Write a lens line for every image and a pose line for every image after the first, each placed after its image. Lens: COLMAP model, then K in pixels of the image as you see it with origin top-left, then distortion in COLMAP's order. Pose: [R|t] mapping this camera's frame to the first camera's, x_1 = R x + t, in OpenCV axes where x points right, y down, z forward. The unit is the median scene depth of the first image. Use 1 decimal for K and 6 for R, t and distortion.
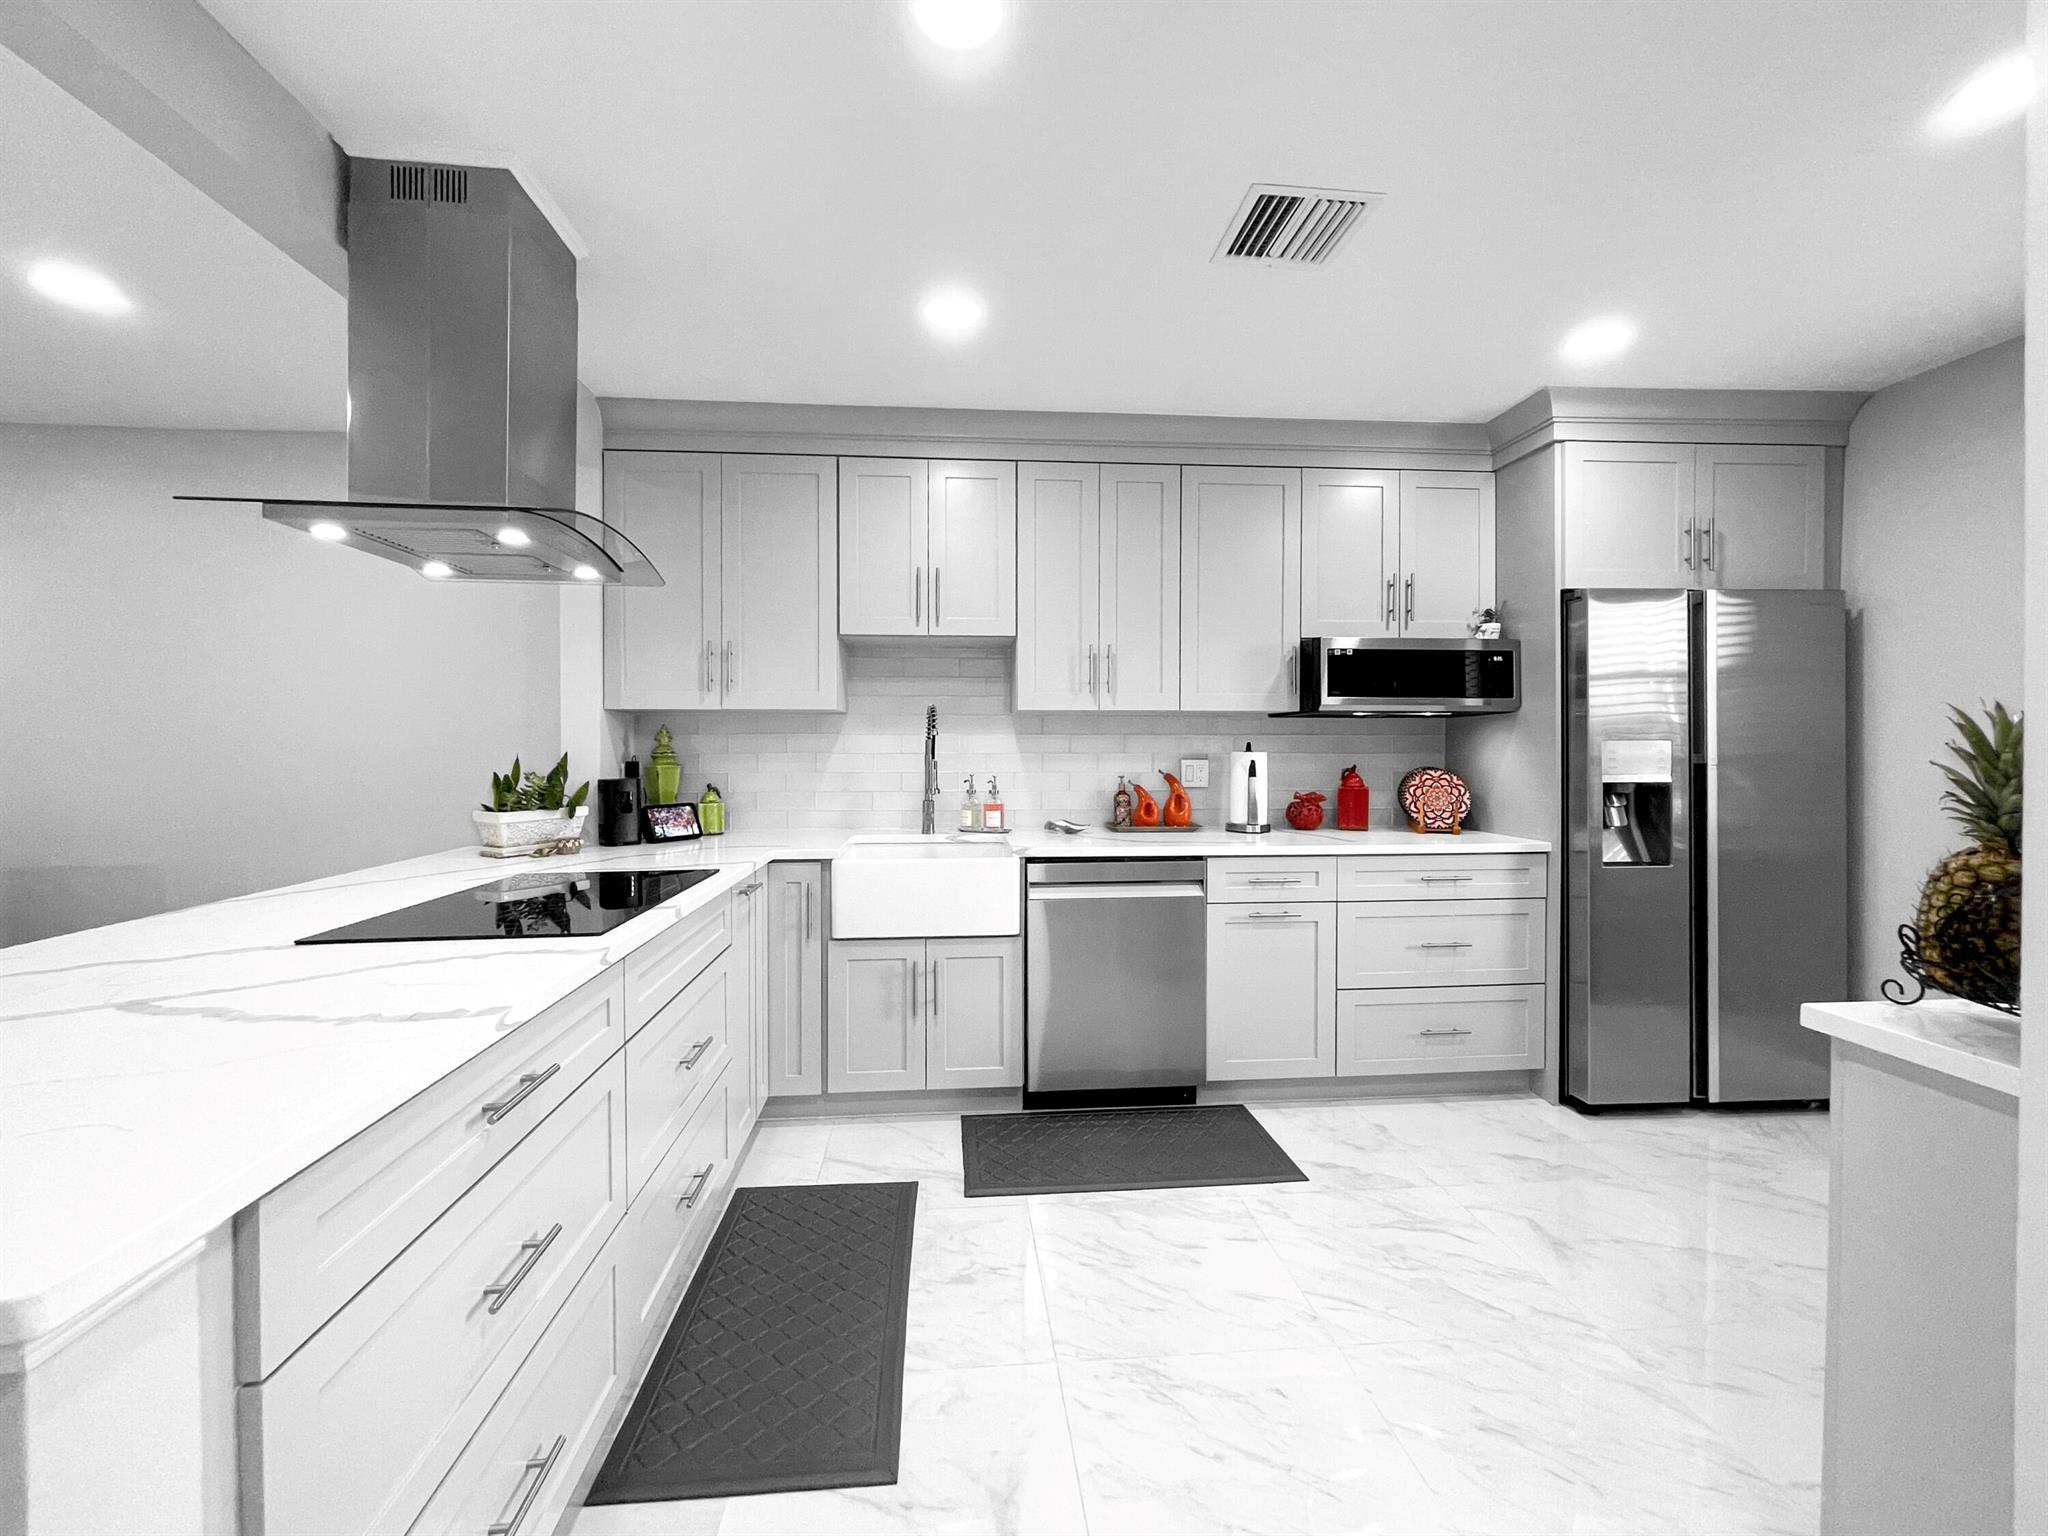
lens RADIAL K [[849.7, 0, 1029.6], [0, 849.7, 747.1], [0, 0, 1]] dist [-0.000689, 0.000092]
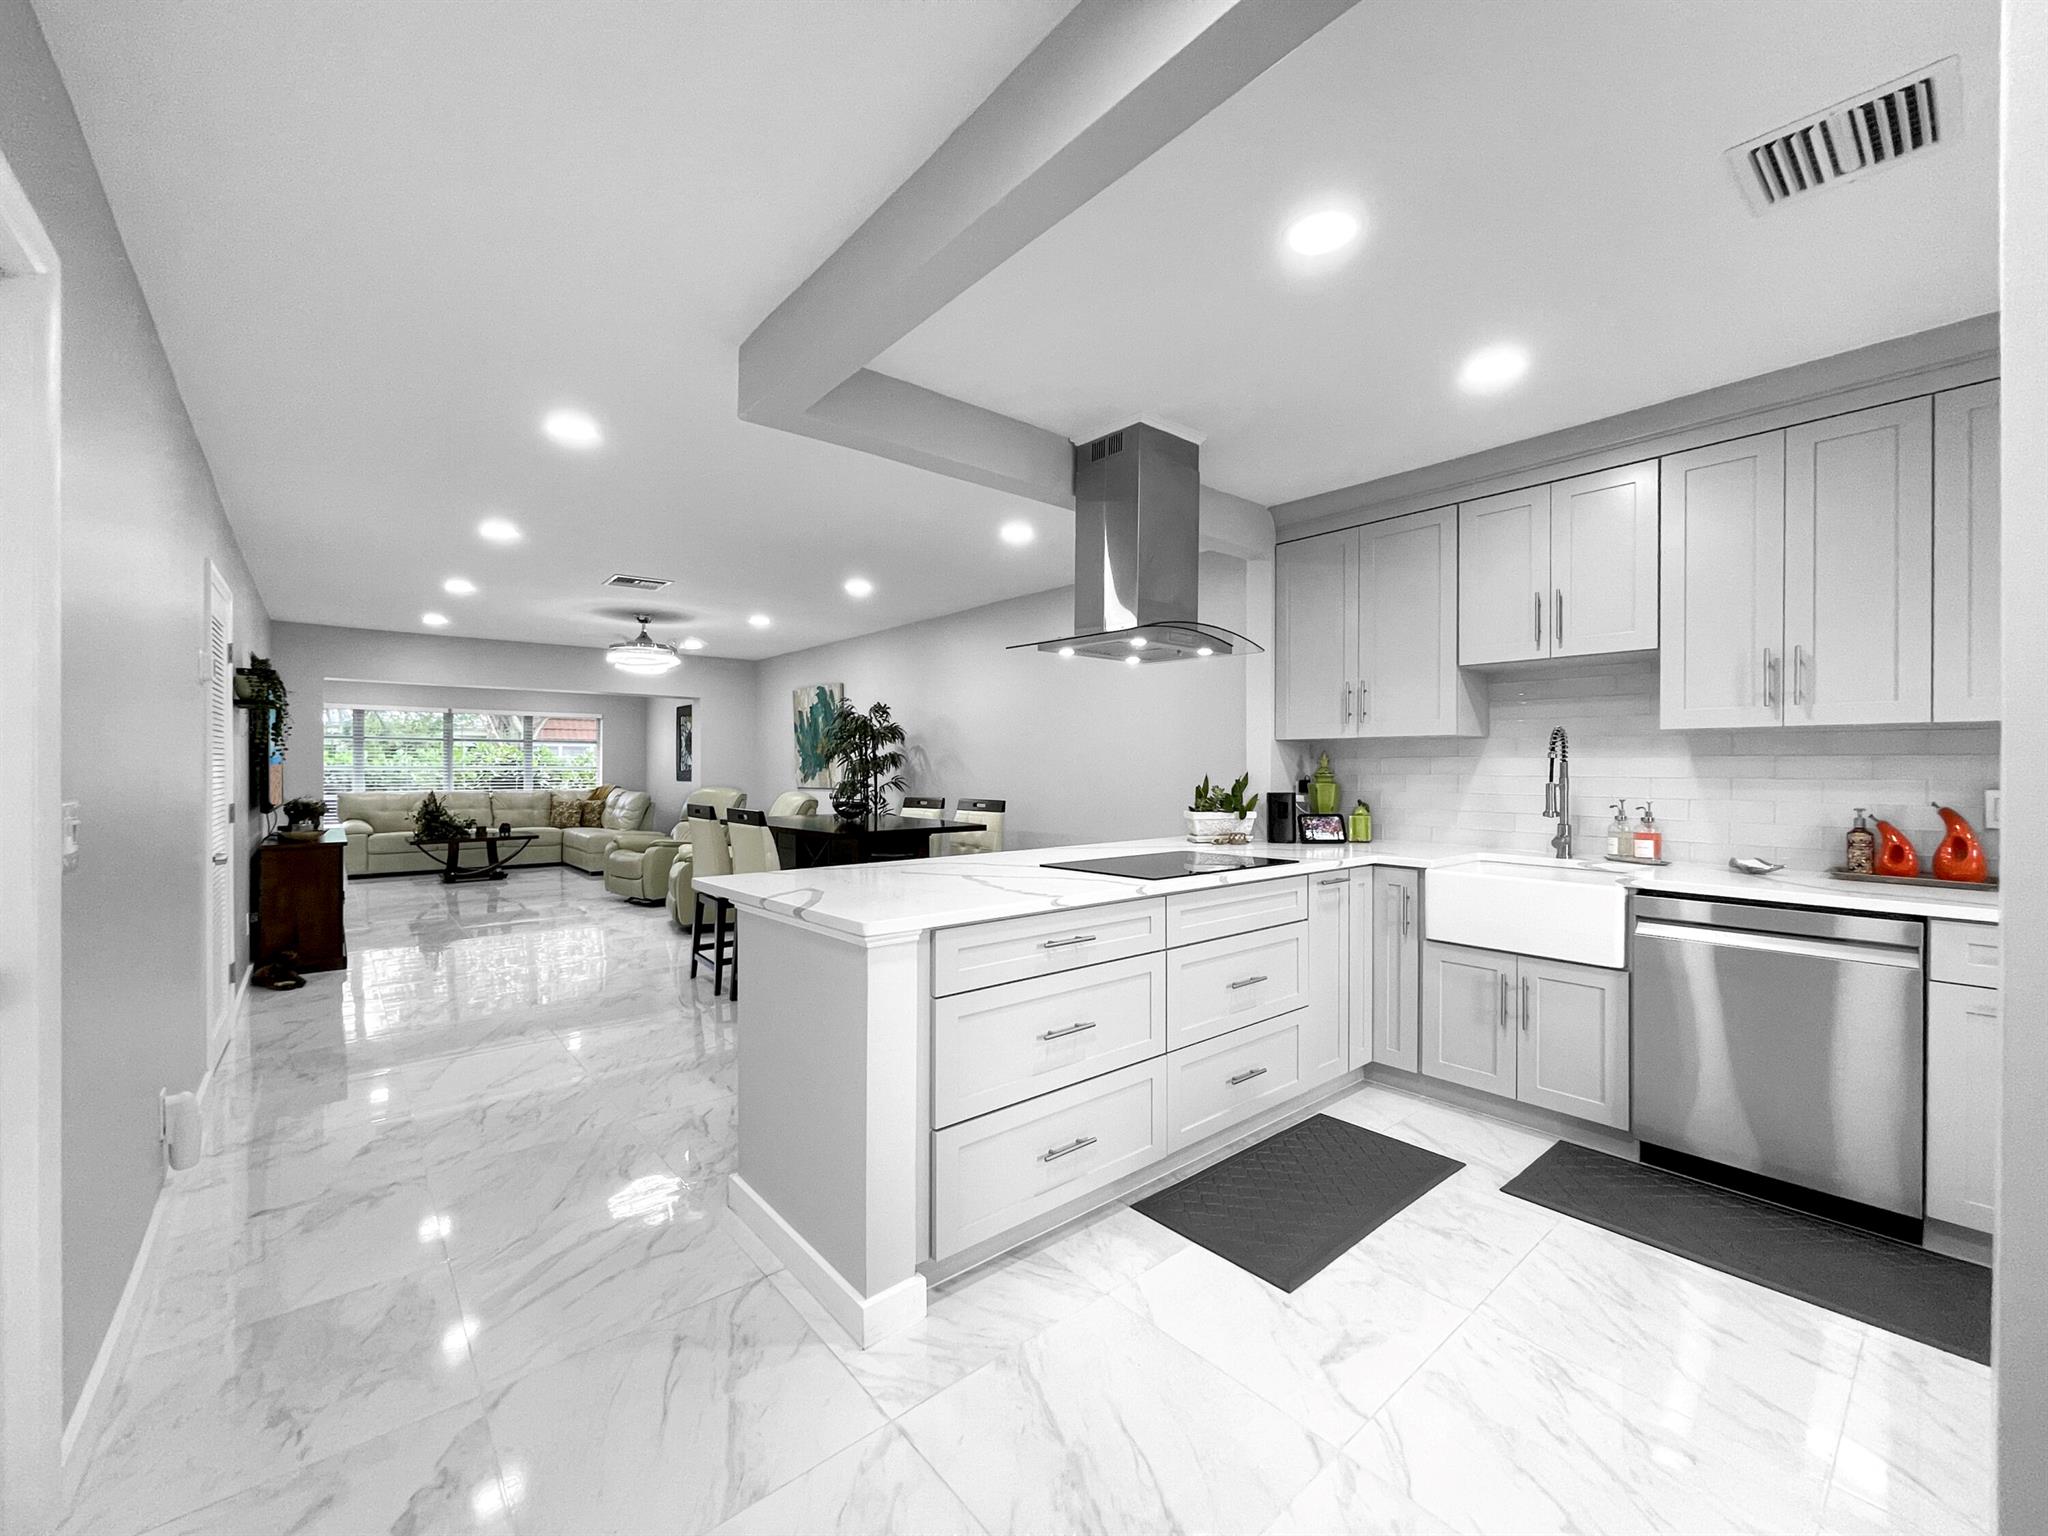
lens RADIAL K [[827.7, 0, 1021.7], [0, 827.7, 768.2], [0, 0, 1]] dist [-0.001570, 0.000567]
pose [[0.581707, 0.003669, -0.813390, 0.321079], [-0.006443, 0.999979, -0.000097, 0.002155], [0.813373, 0.005297, 0.581719, -0.074007]]
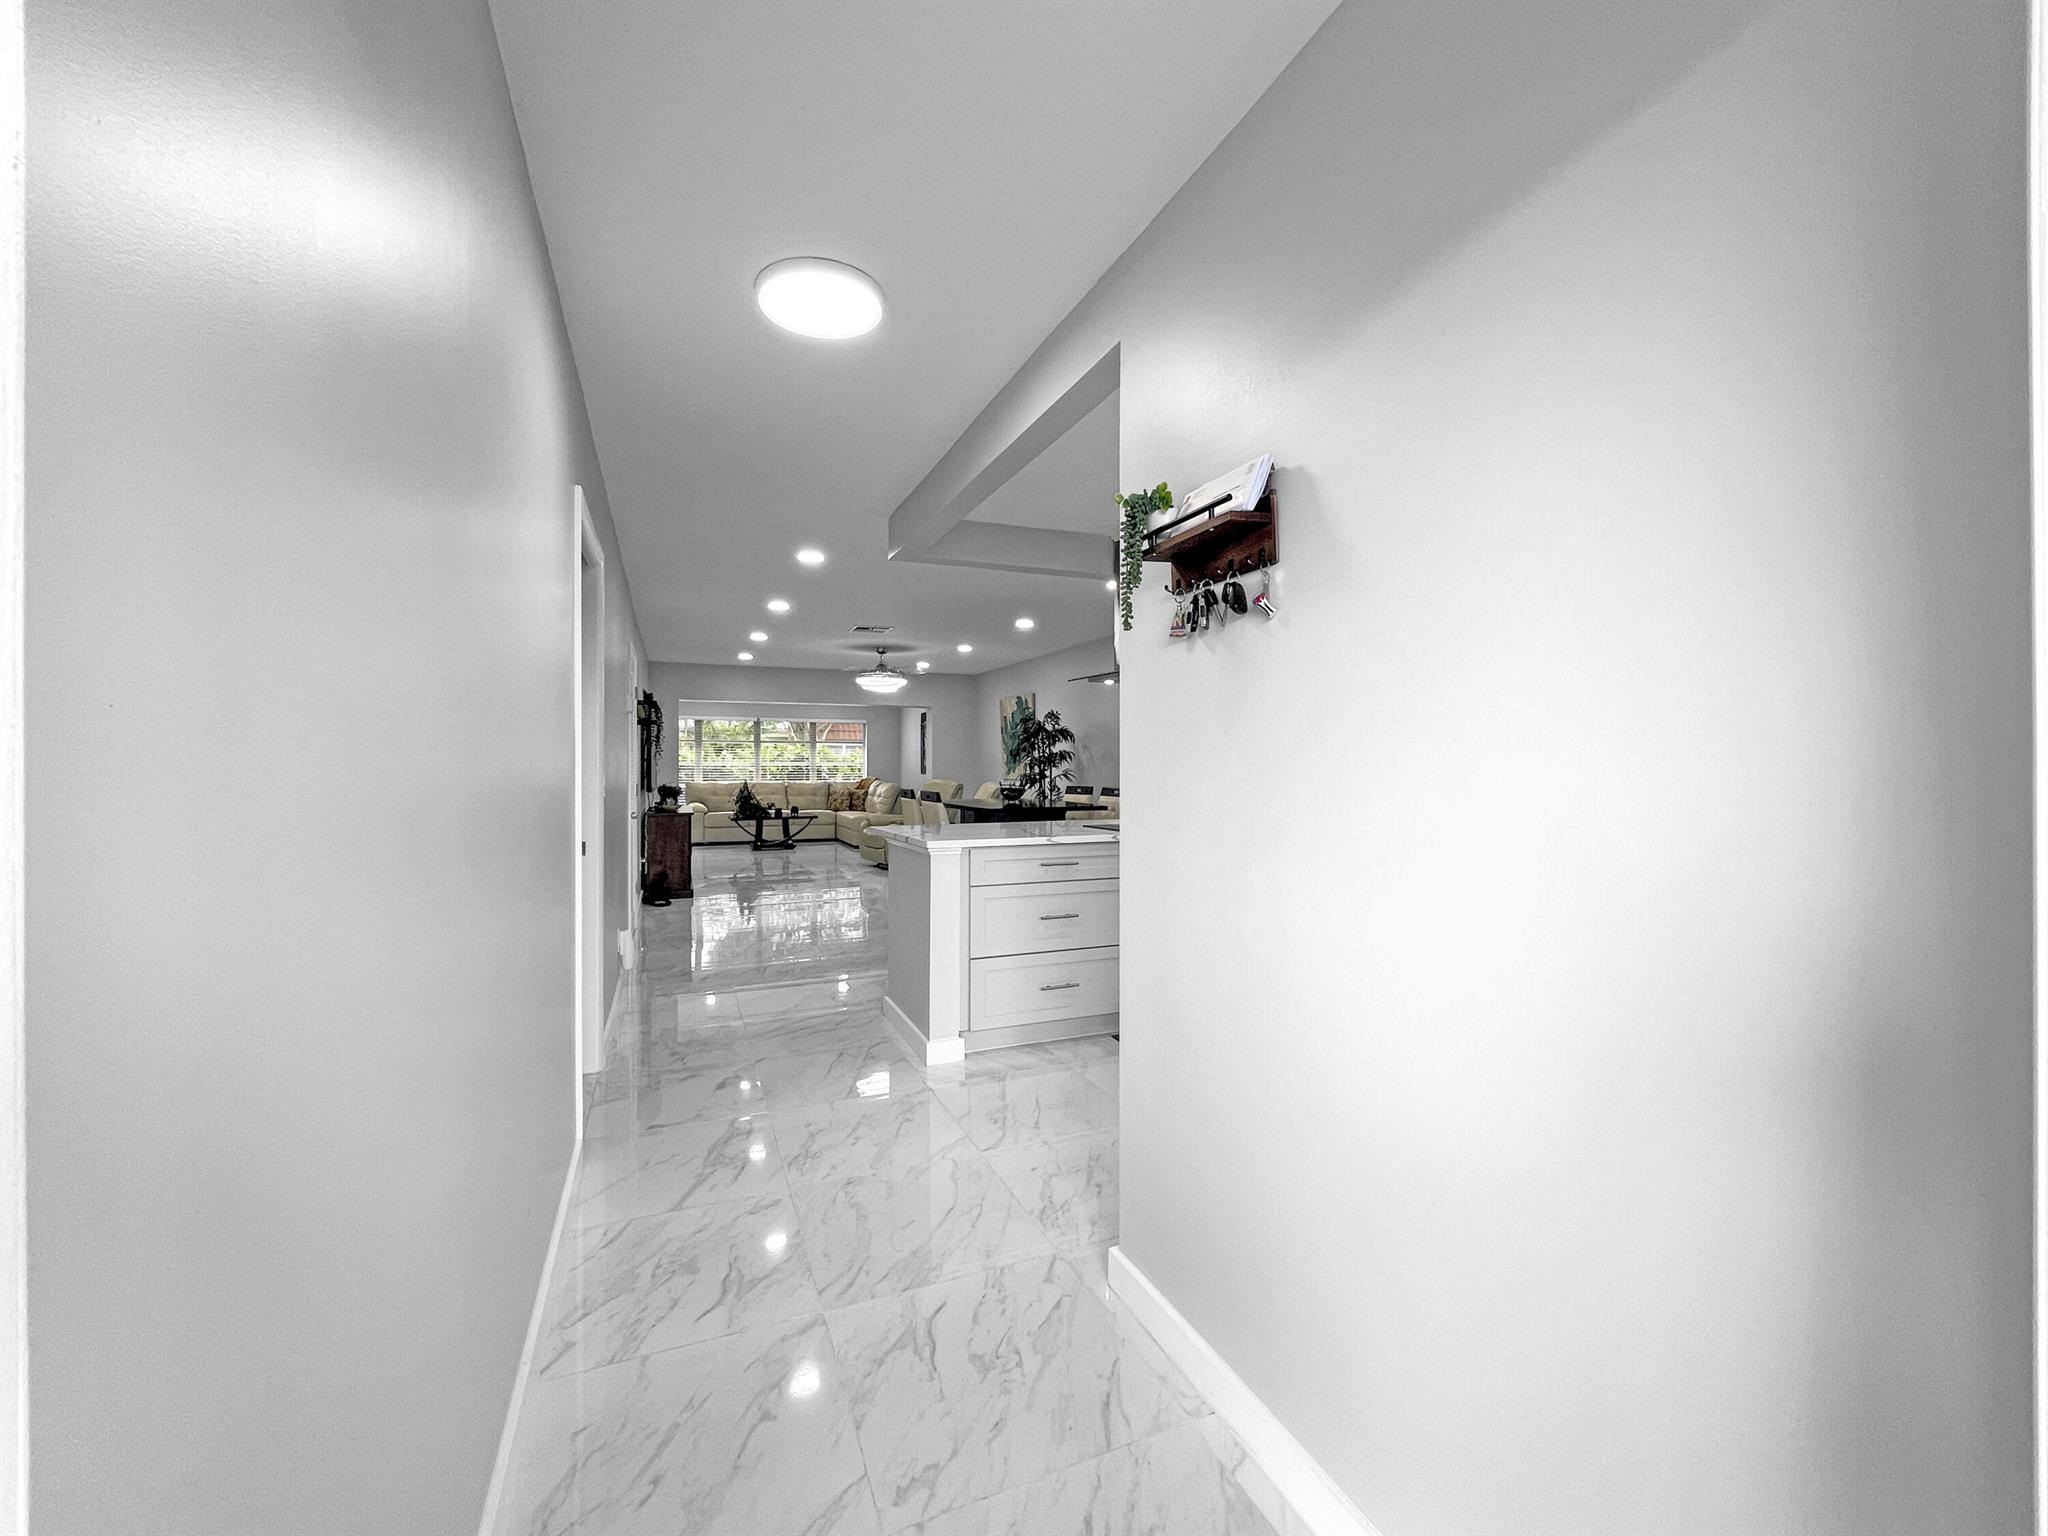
lens RADIAL K [[842.1, 0, 1040.3], [0, 842.1, 761.9], [0, 0, 1]] dist [0.000061, 0.000080]
pose [[0.326350, 0.000998, -0.945249, 0.932852], [-0.004681, 0.999989, -0.000560, 0.003404], [0.945237, 0.004608, 0.326351, -0.050052]]
